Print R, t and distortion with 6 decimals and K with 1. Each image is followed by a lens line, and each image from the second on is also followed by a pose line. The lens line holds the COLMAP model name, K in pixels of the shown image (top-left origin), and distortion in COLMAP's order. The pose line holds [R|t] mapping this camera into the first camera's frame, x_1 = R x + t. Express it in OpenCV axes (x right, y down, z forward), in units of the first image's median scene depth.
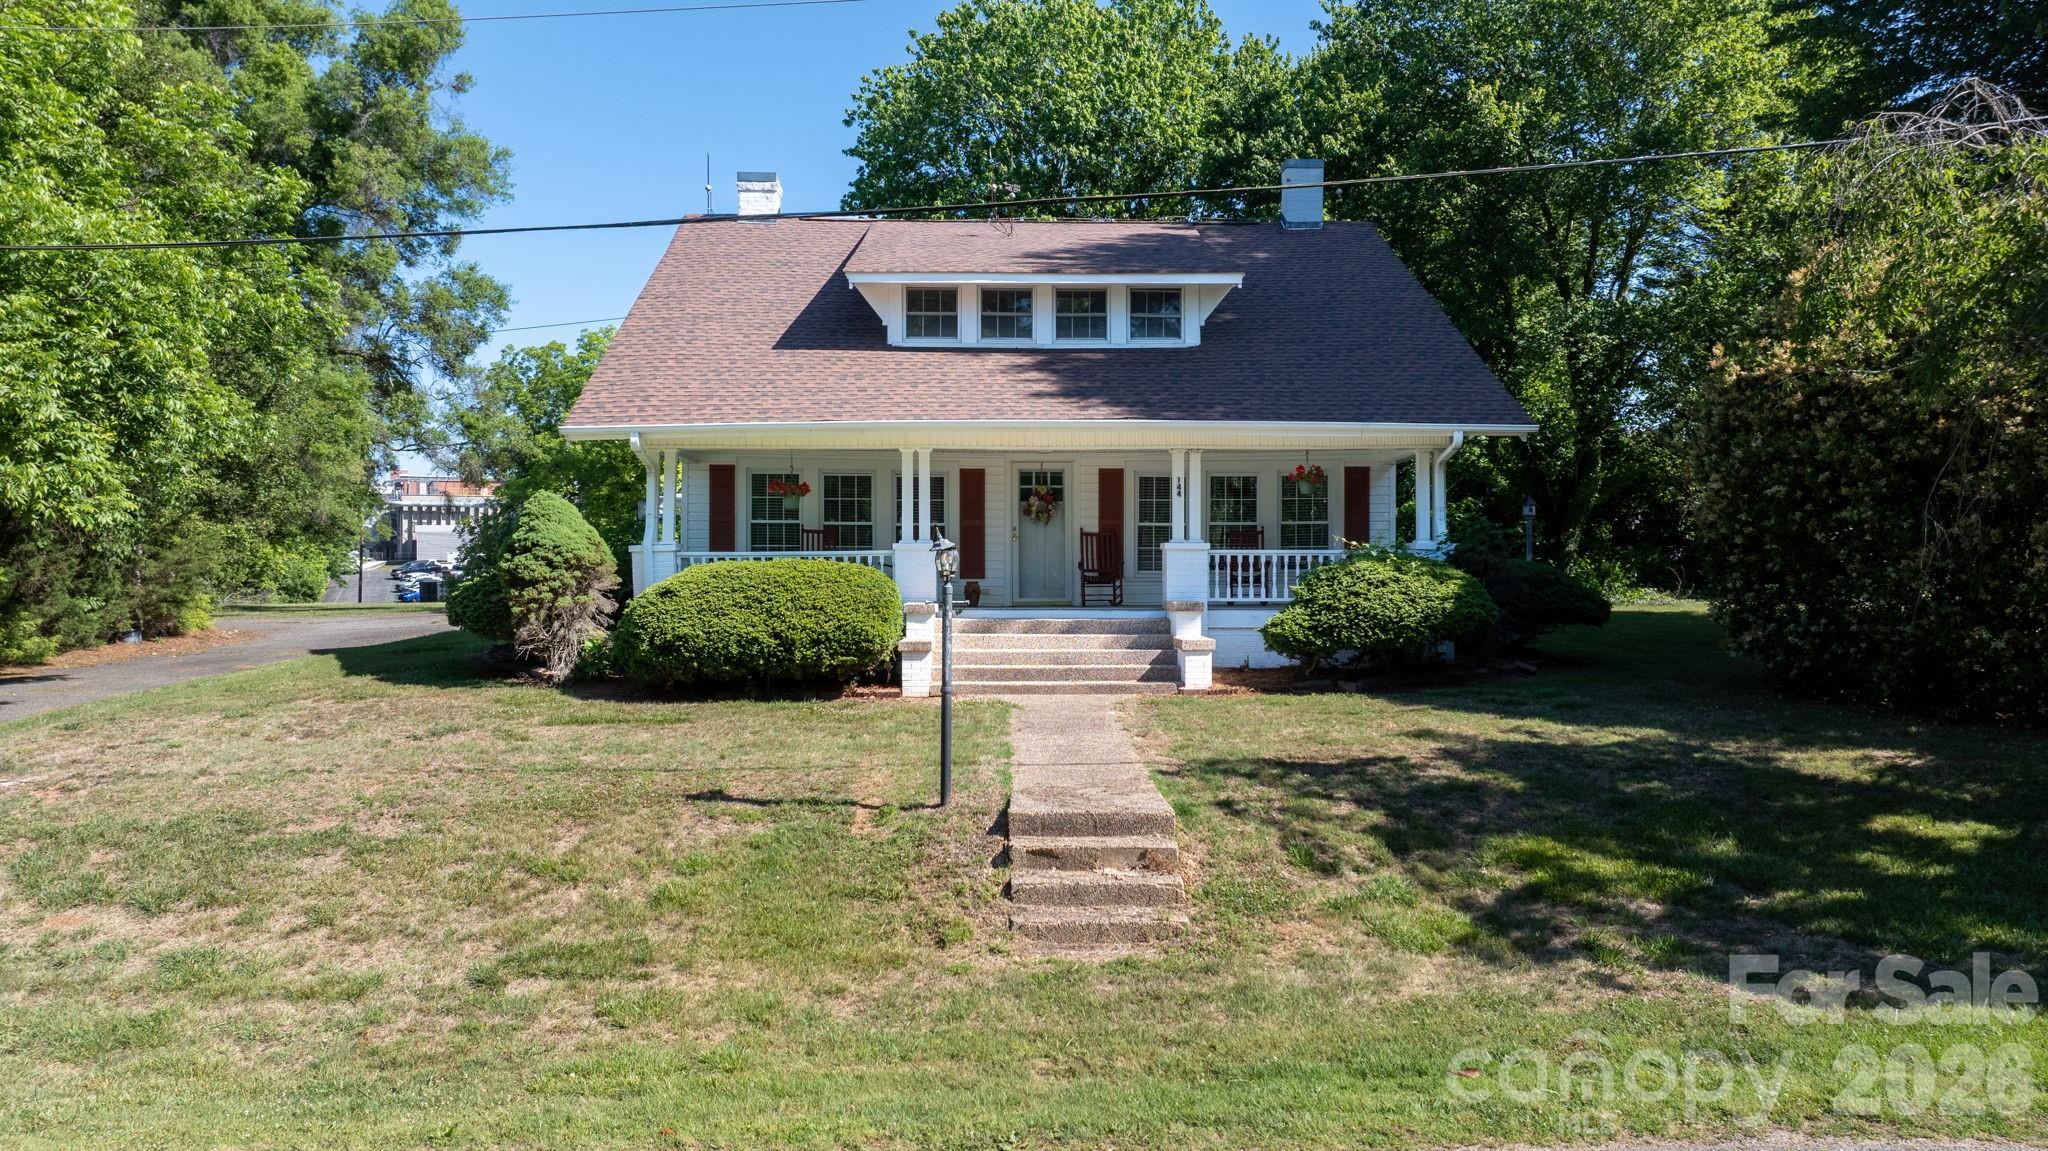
lens RADIAL K [[1454.2, 0, 1017.8], [0, 1454.2, 580.5], [0, 0, 1]] dist [-0.024197, 0.004590]
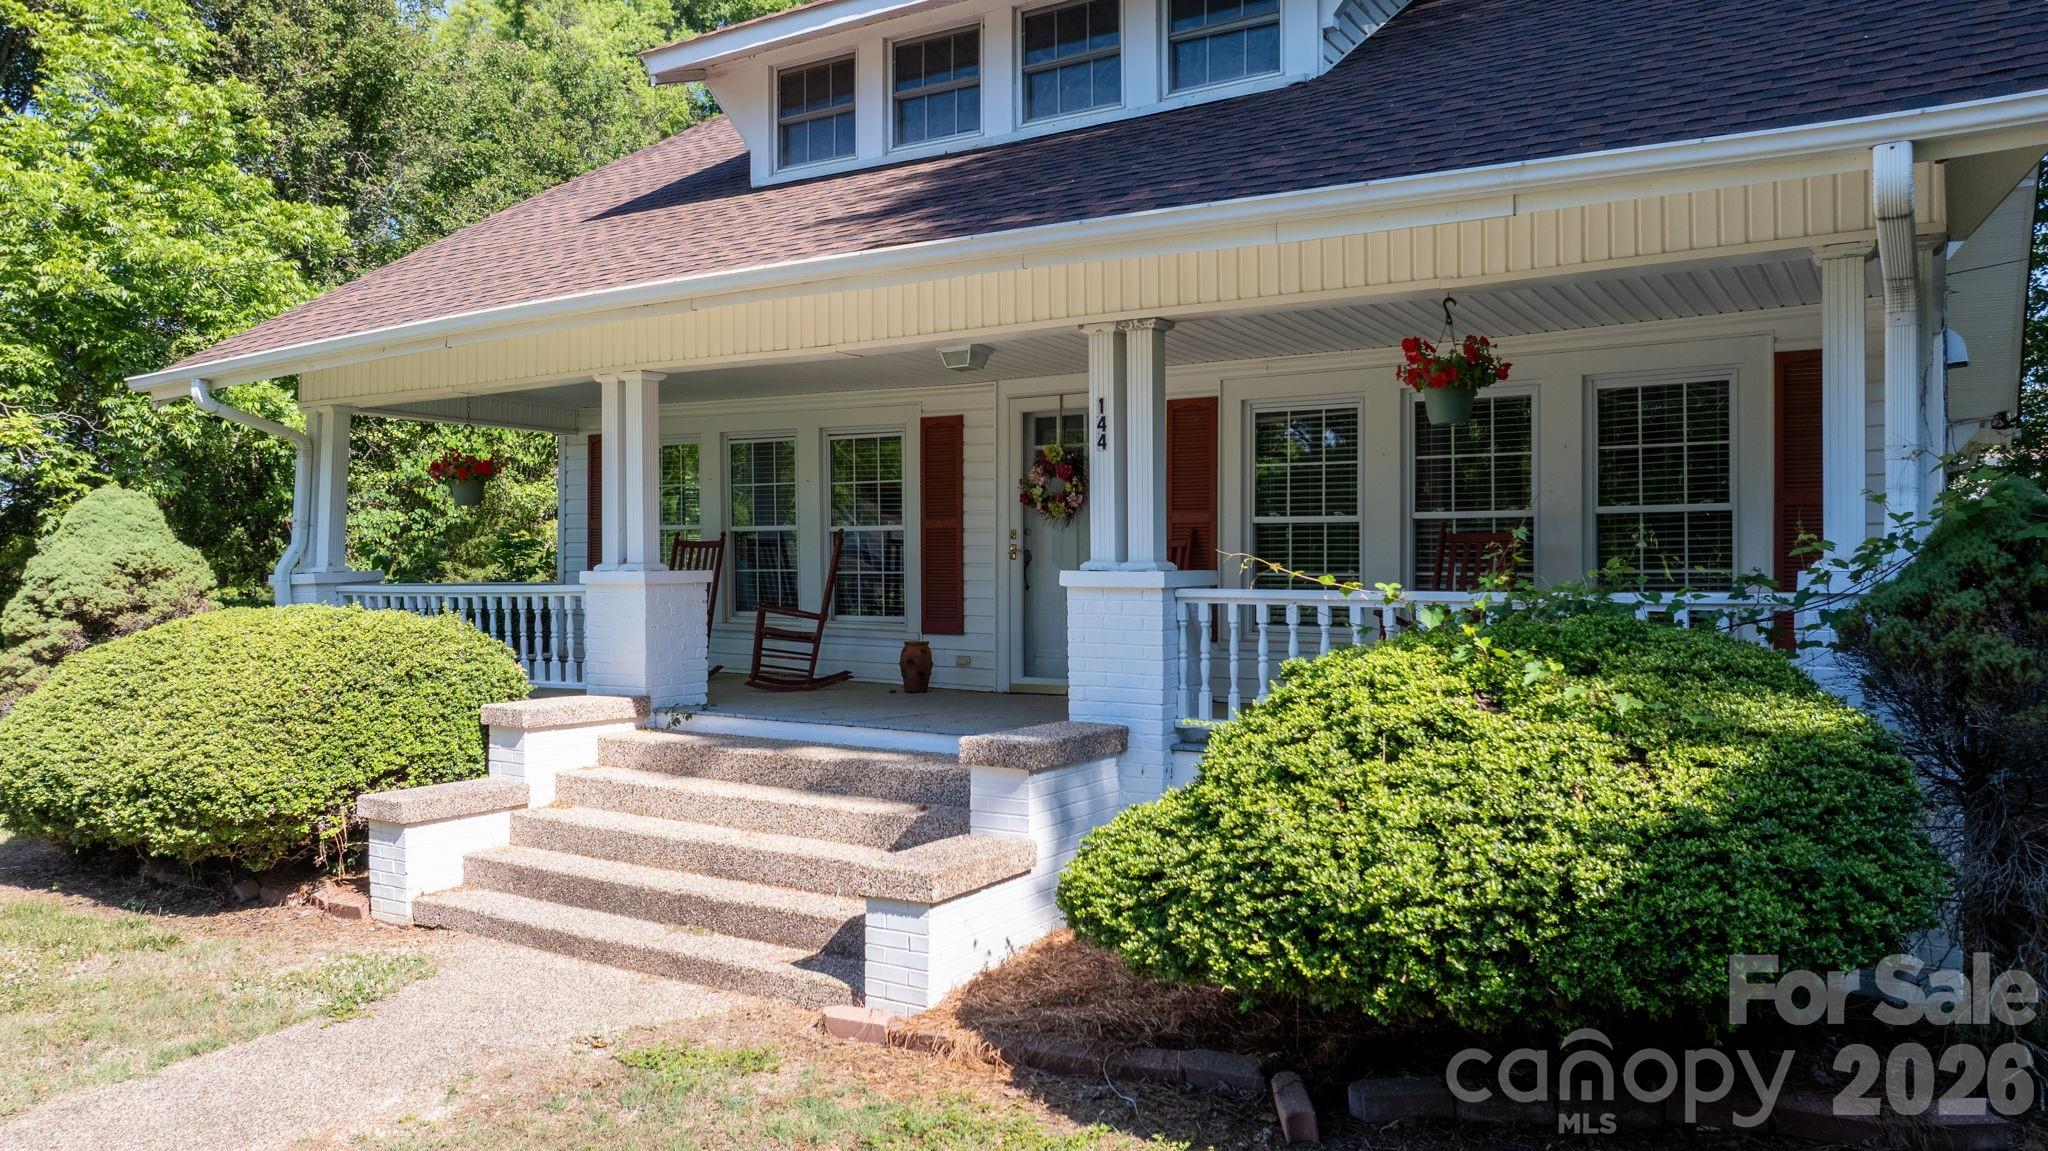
lens RADIAL K [[1454.2, 0, 1009.7], [0, 1454.2, 567.9], [0, 0, 1]] dist [-0.024197, 0.004590]
pose [[0.828103, 0.000542, -0.560576, 0.292043], [-0.004187, 0.999978, -0.005219, -0.023532], [0.560561, 0.006669, 0.828086, 0.643513]]
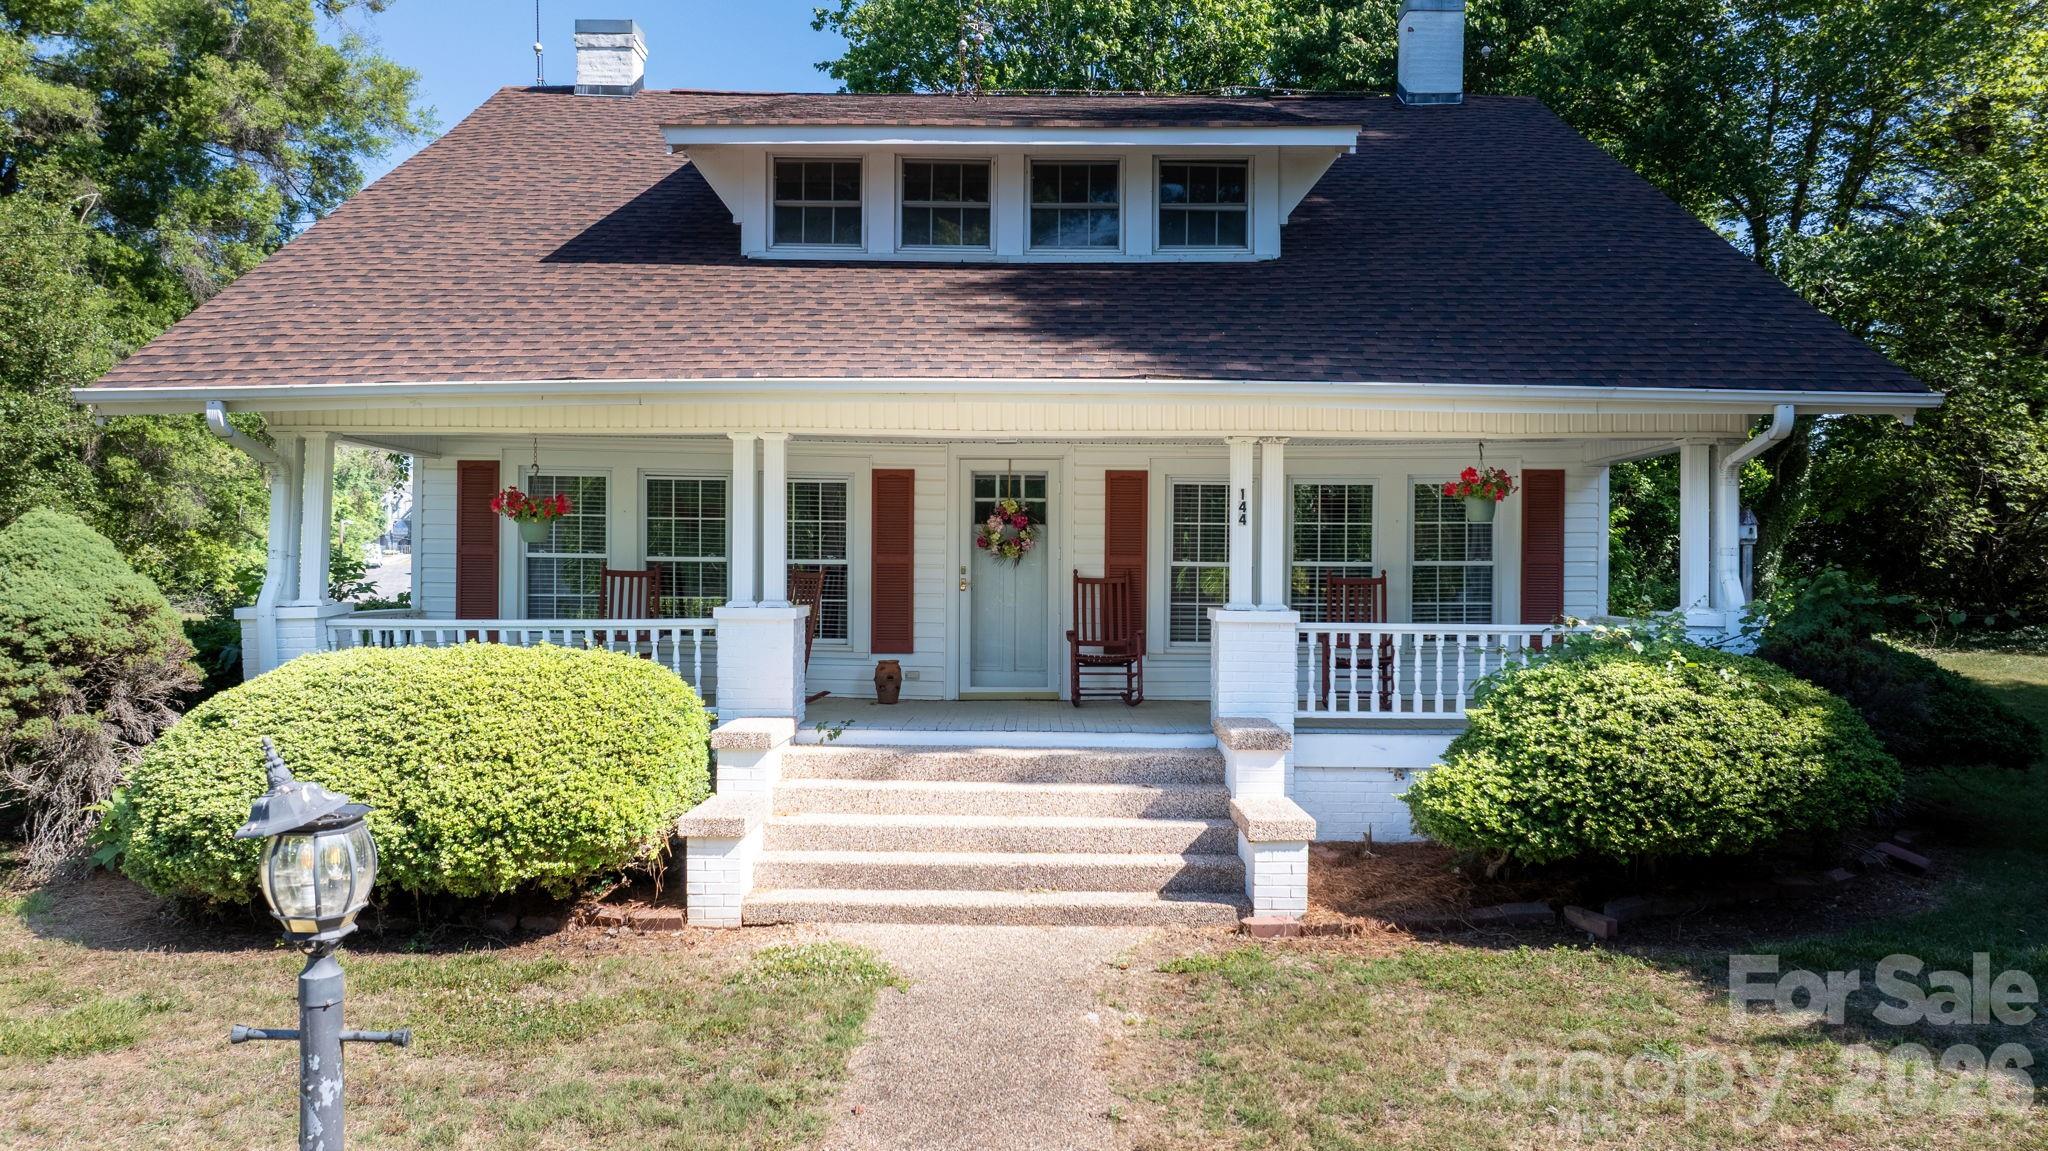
lens RADIAL K [[1454.2, 0, 1025.5], [0, 1454.2, 571.8], [0, 0, 1]] dist [-0.024197, 0.004590]
pose [[0.999504, 0.007914, -0.030490, 0.044671], [-0.007960, 0.999967, -0.001399, -0.037180], [0.030478, 0.001641, 0.999534, 0.437707]]
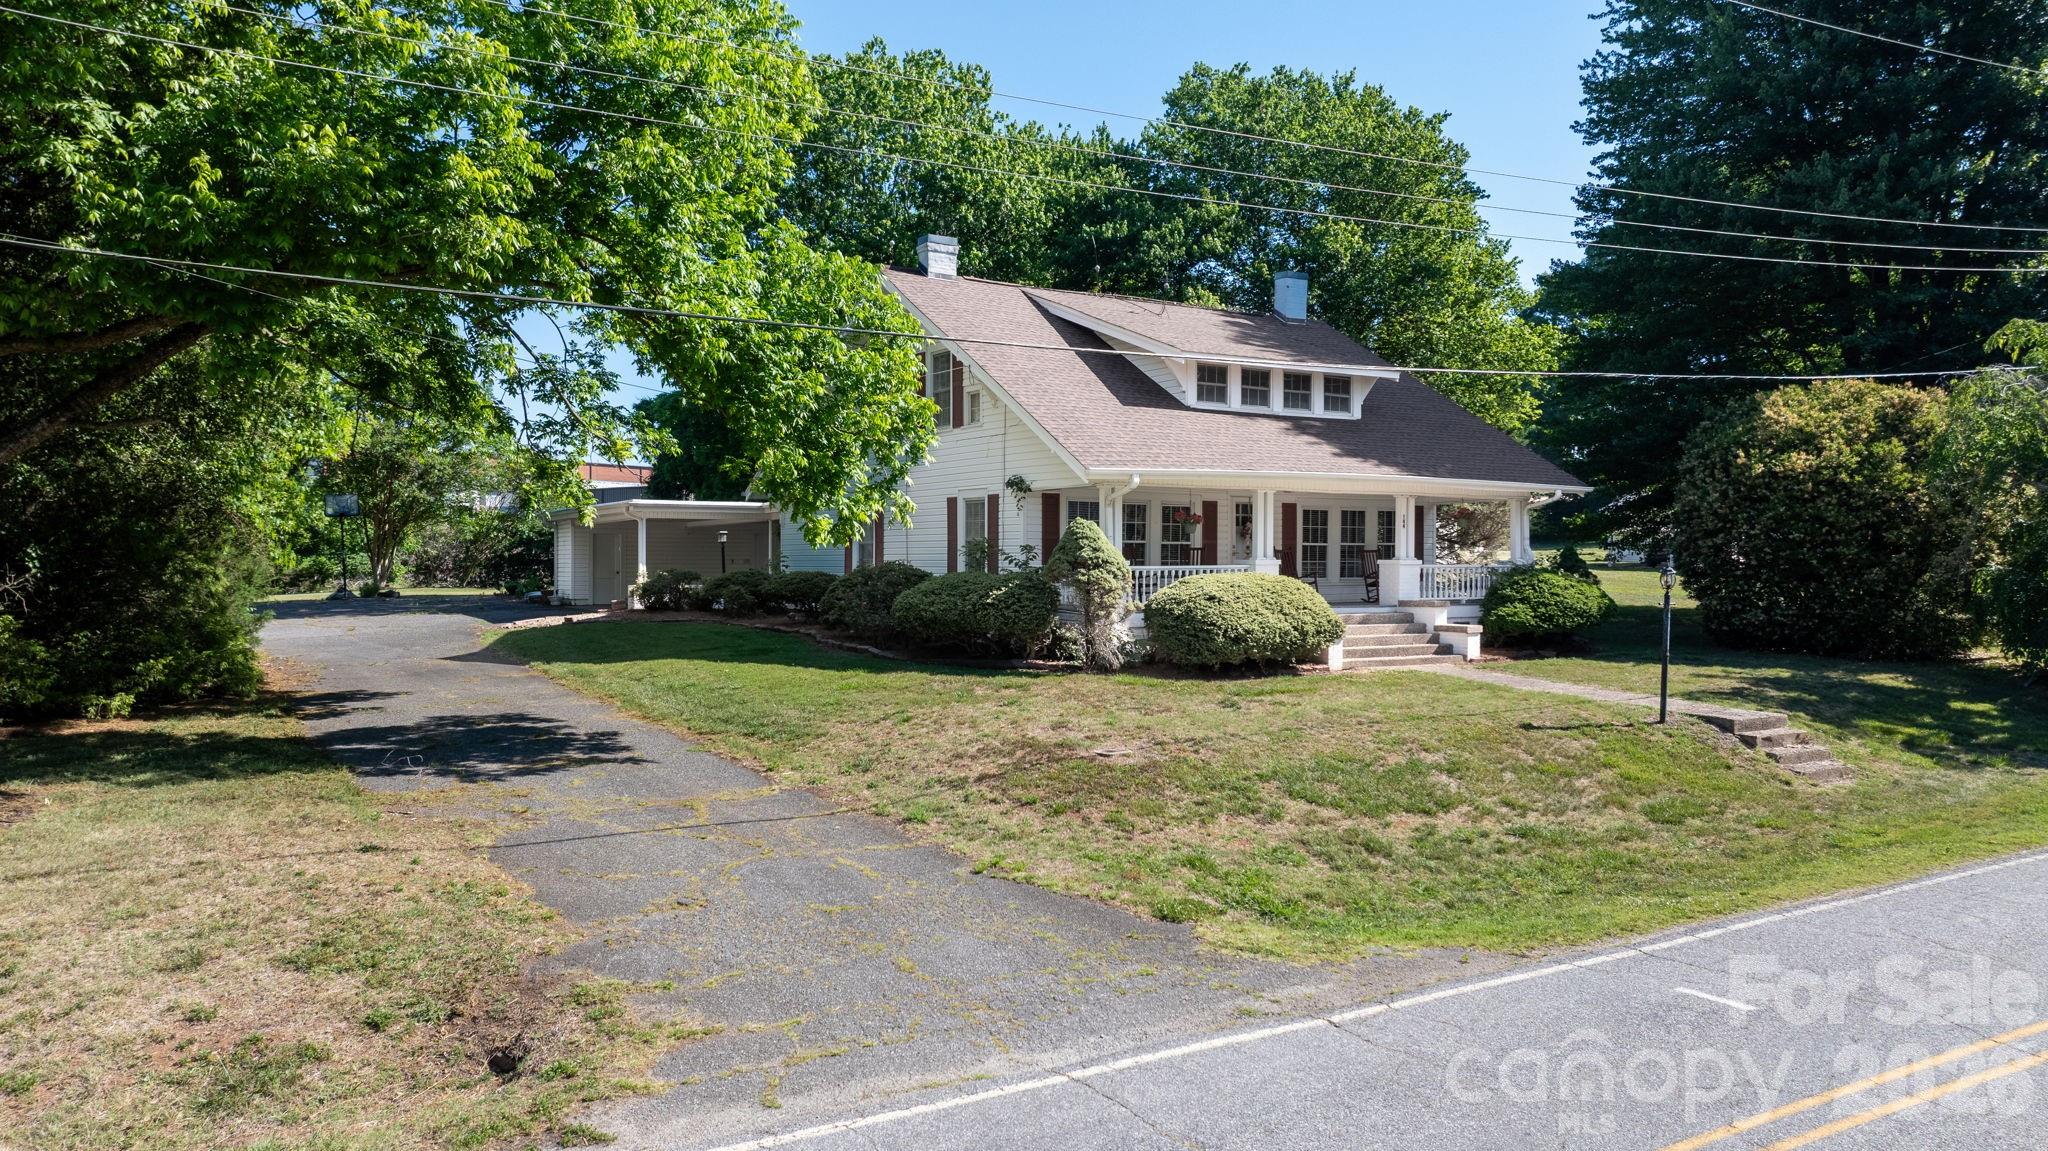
lens RADIAL K [[1454.2, 0, 1025.0], [0, 1454.2, 565.8], [0, 0, 1]] dist [-0.024197, 0.004590]
pose [[0.861836, 0.000294, 0.507187, -0.912710], [0.000343, 0.999999, -0.001163, -0.017264], [-0.507187, 0.001177, 0.861835, -0.057141]]
